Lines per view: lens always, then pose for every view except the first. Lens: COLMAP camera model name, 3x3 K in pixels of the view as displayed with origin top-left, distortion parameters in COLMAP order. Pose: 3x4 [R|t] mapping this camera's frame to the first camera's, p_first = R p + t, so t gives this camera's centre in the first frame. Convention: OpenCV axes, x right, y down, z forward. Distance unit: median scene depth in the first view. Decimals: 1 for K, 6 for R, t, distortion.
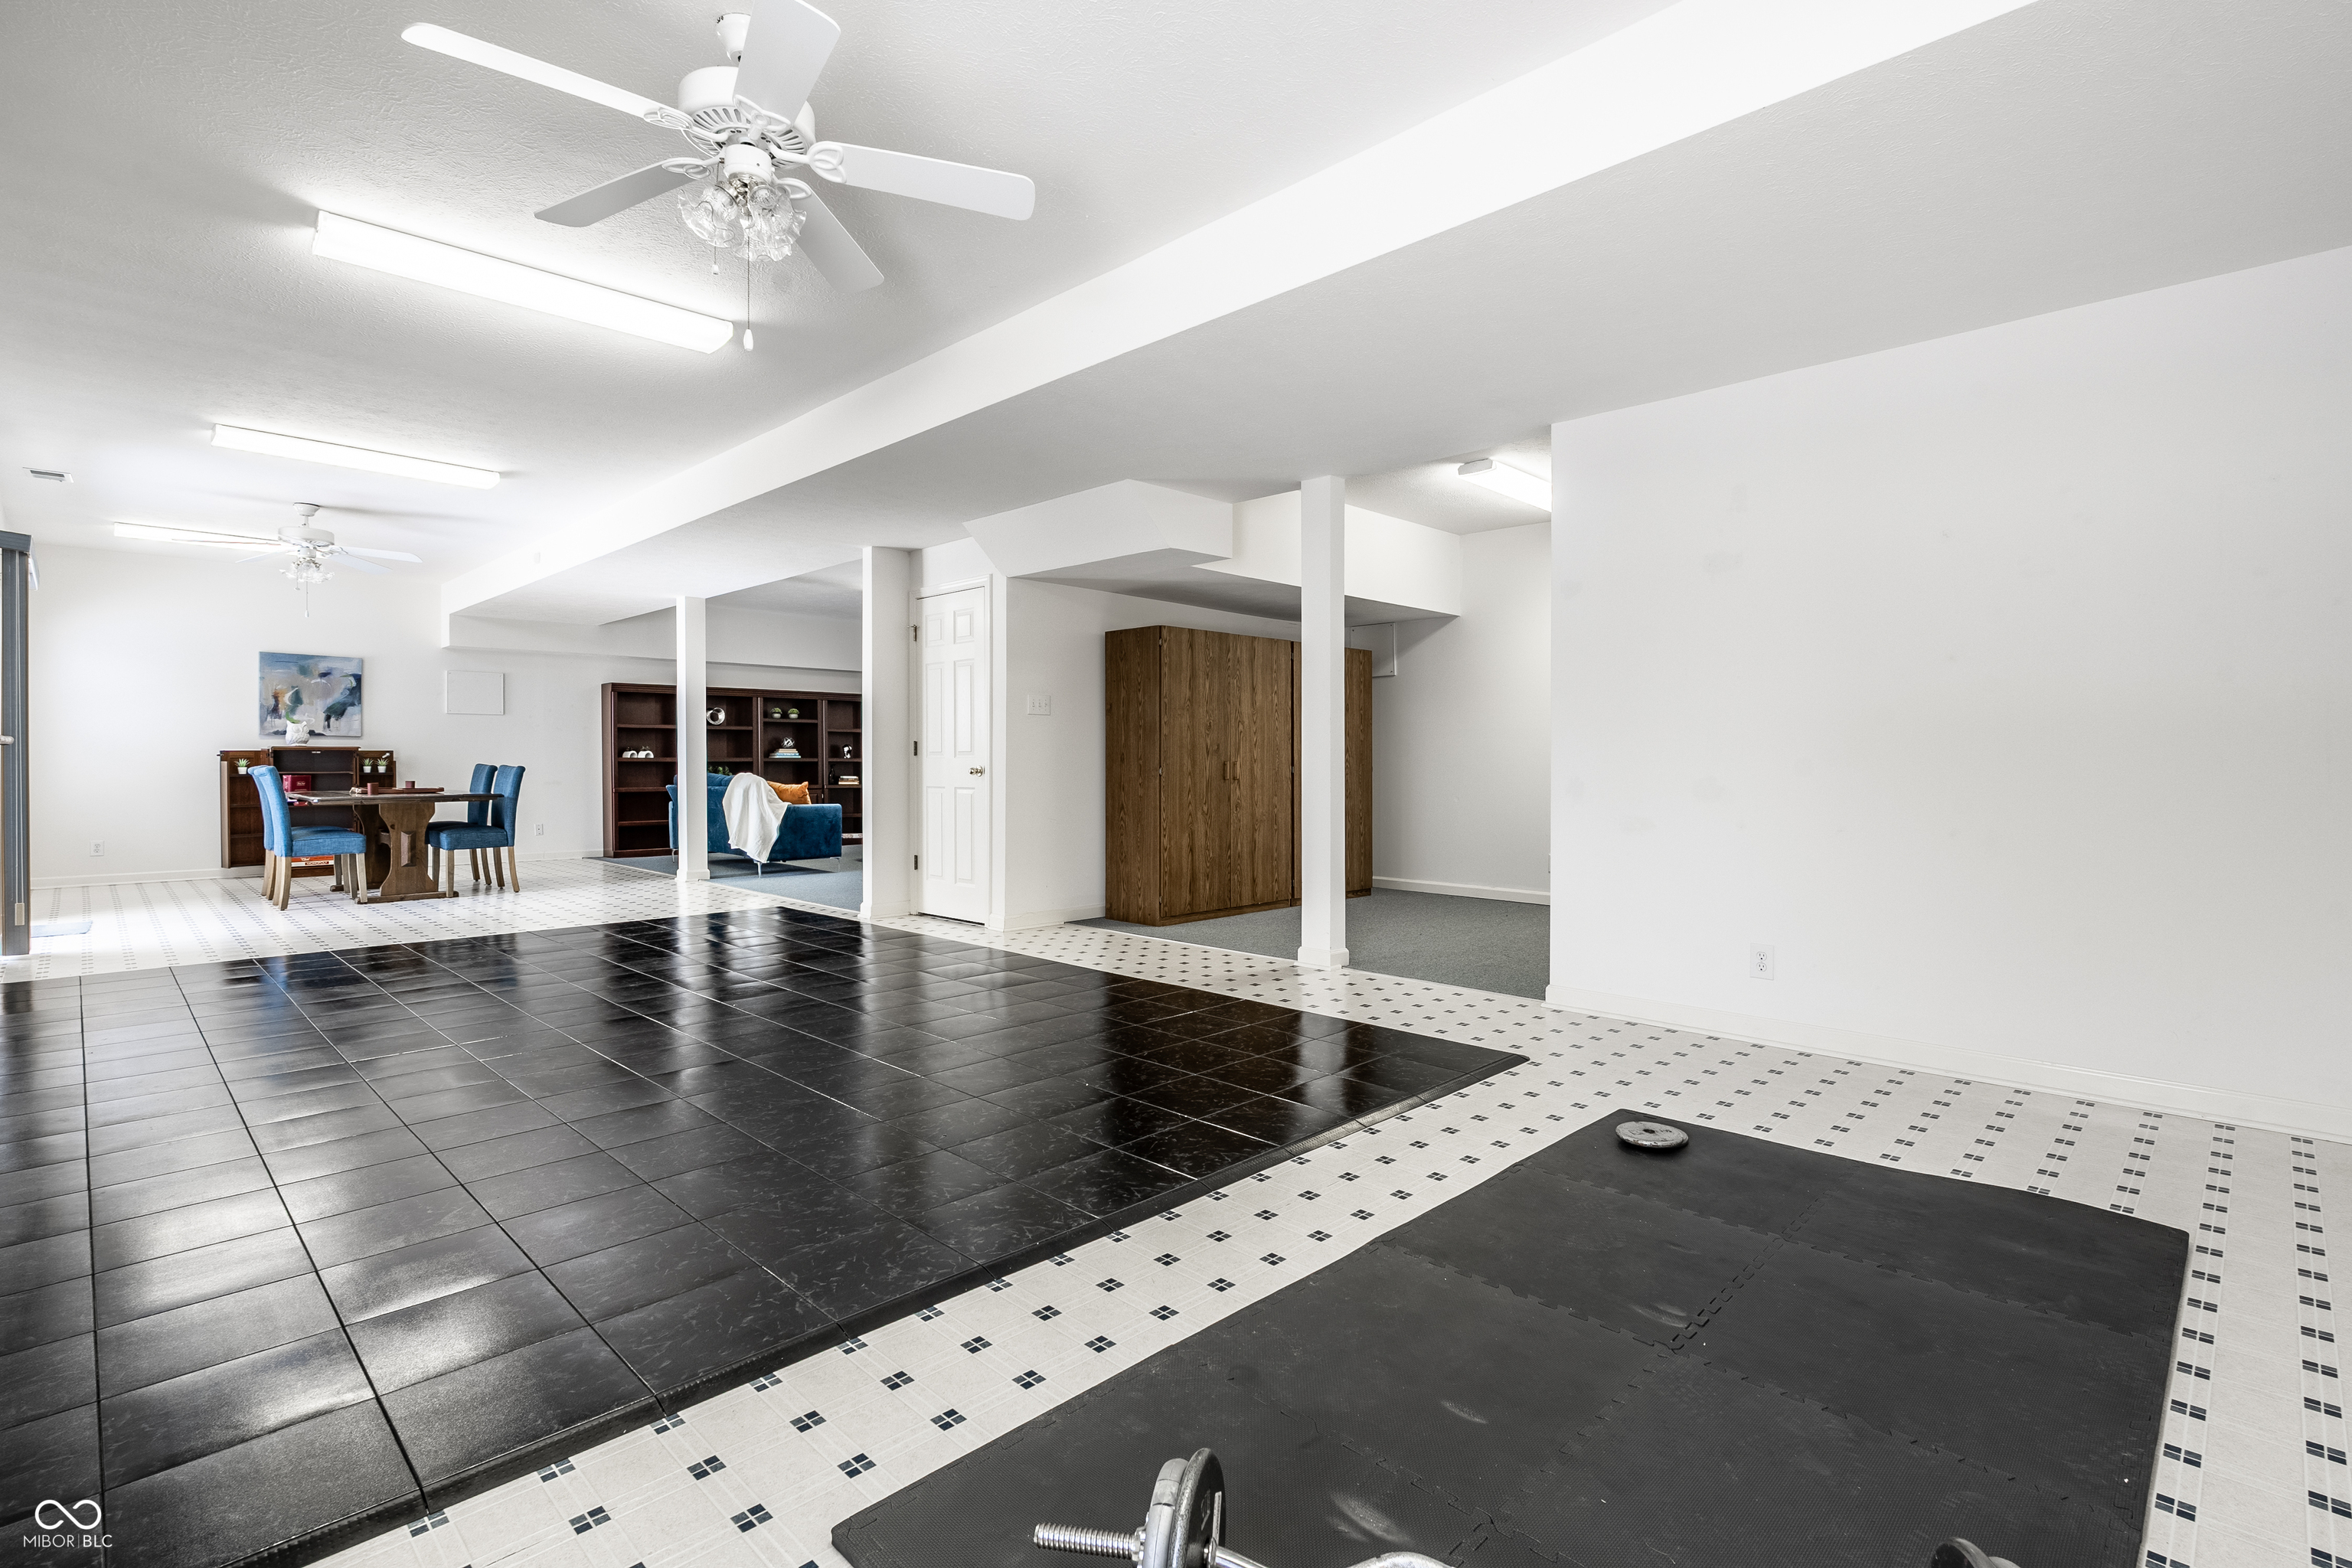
lens RADIAL K [[1082.8, 0, 1176.1], [0, 1082.8, 773.8], [0, 0, 1]] dist [-0.003915, -0.000216]
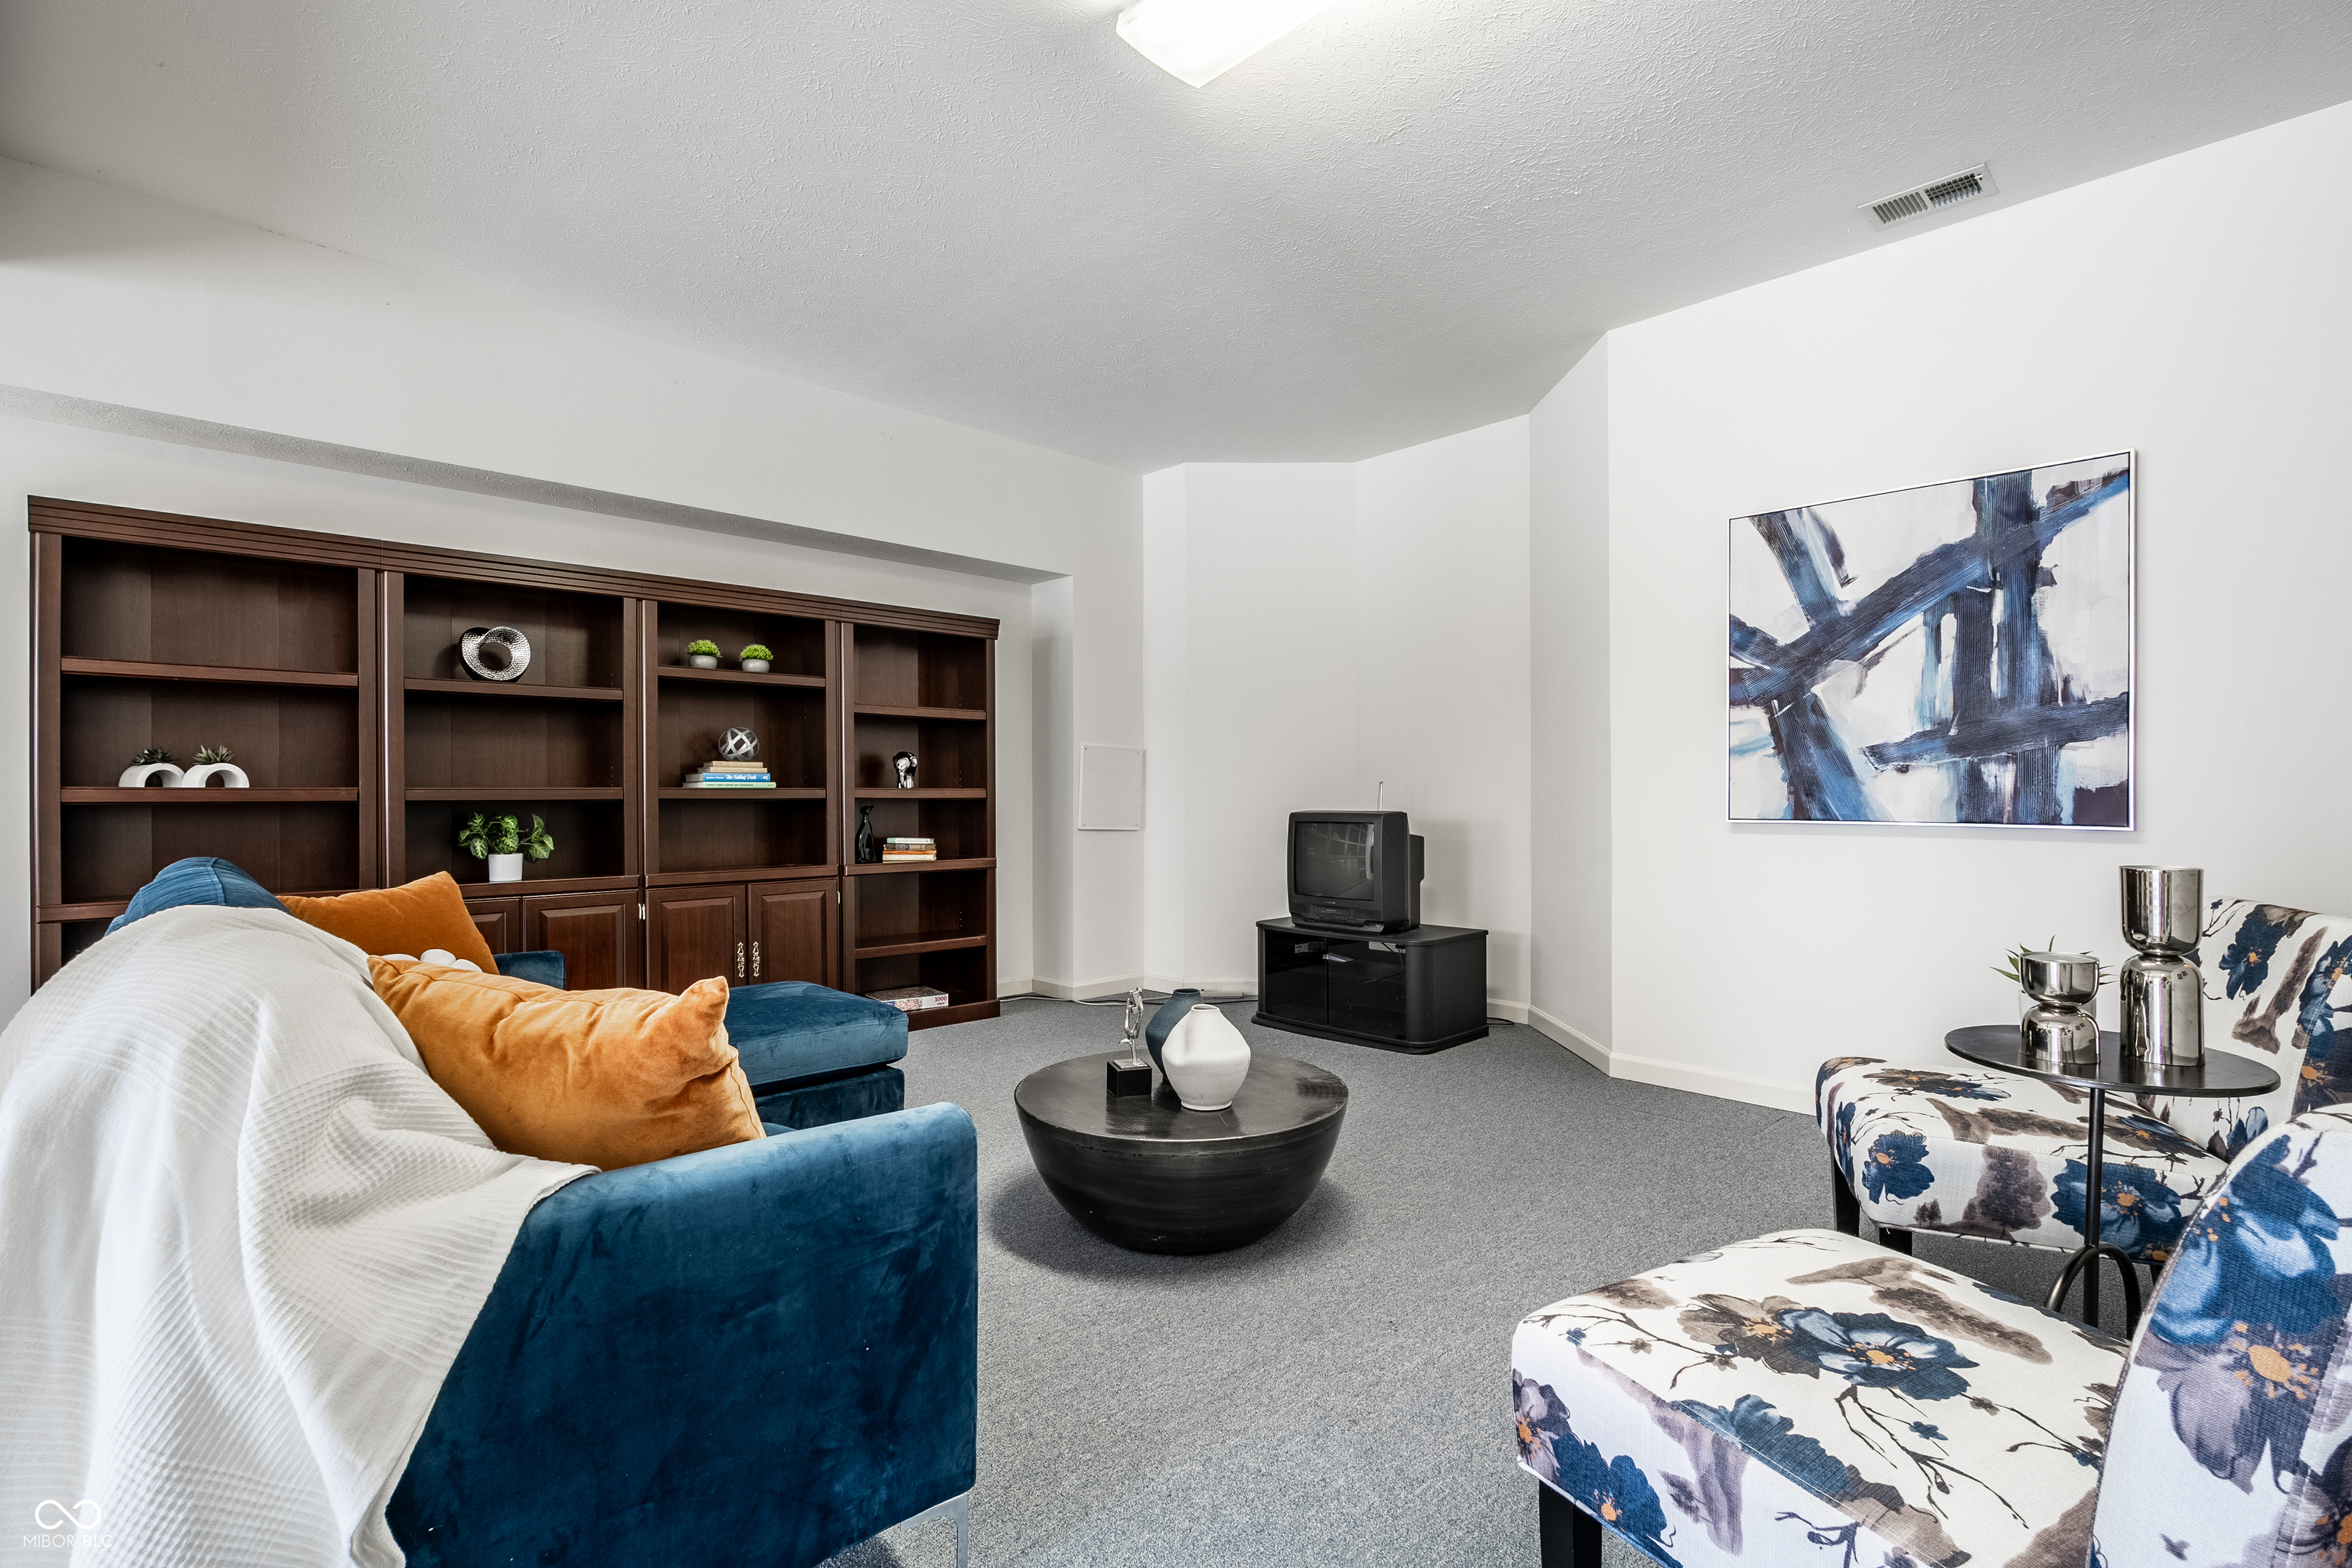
lens RADIAL K [[1110.0, 0, 1175.9], [0, 1110.0, 793.0], [0, 0, 1]] dist [0.000801, 0.000020]
pose [[0.999579, -0.002799, -0.028878, -0.210126], [0.002419, 0.999910, -0.013179, -0.008077], [0.028912, 0.013104, 0.999496, 0.652922]]
